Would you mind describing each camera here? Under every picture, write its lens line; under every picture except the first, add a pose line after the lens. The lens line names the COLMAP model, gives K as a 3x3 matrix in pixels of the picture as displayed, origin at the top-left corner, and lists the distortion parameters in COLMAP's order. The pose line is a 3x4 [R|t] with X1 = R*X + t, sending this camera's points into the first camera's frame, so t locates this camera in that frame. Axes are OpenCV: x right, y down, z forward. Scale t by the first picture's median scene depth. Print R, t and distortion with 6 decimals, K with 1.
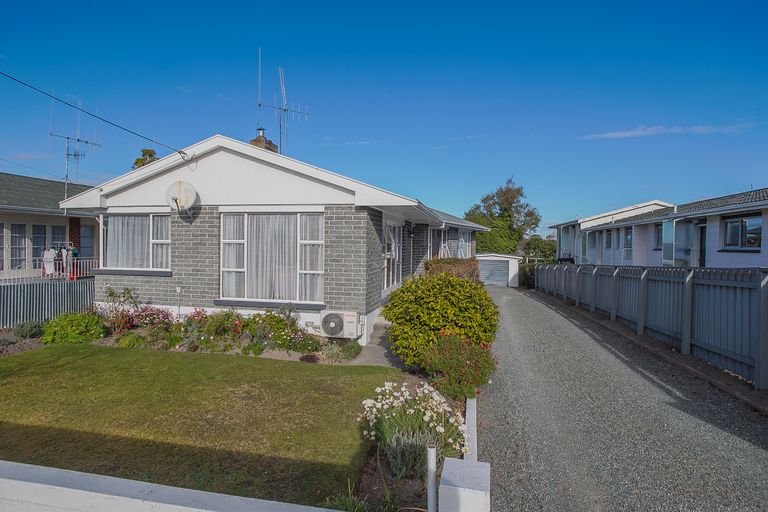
lens RADIAL K [[442.8, 0, 384.9], [0, 442.8, 253.2], [0, 0, 1]] dist [-0.080299, 0.048170]
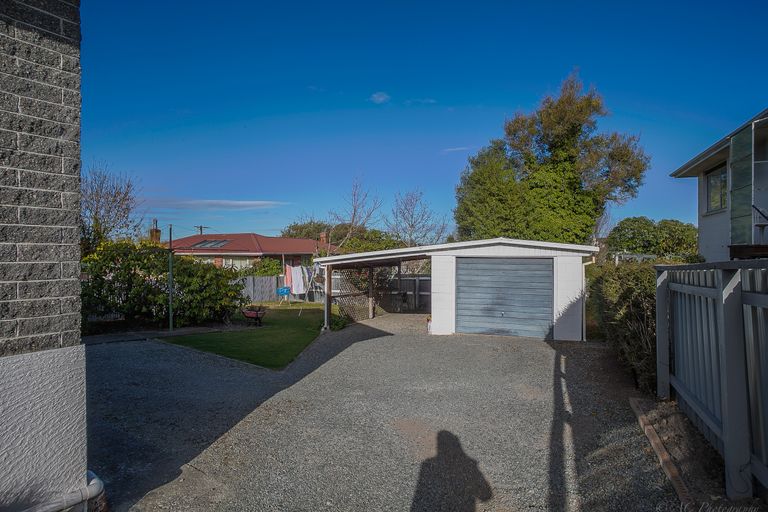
lens RADIAL K [[442.8, 0, 384.9], [0, 442.8, 253.2], [0, 0, 1]] dist [-0.080299, 0.048170]
pose [[0.984088, -0.012959, -0.177209, 0.383839], [0.010330, 0.999823, -0.015750, 0.030424], [0.177381, 0.013669, 0.984047, 1.173027]]
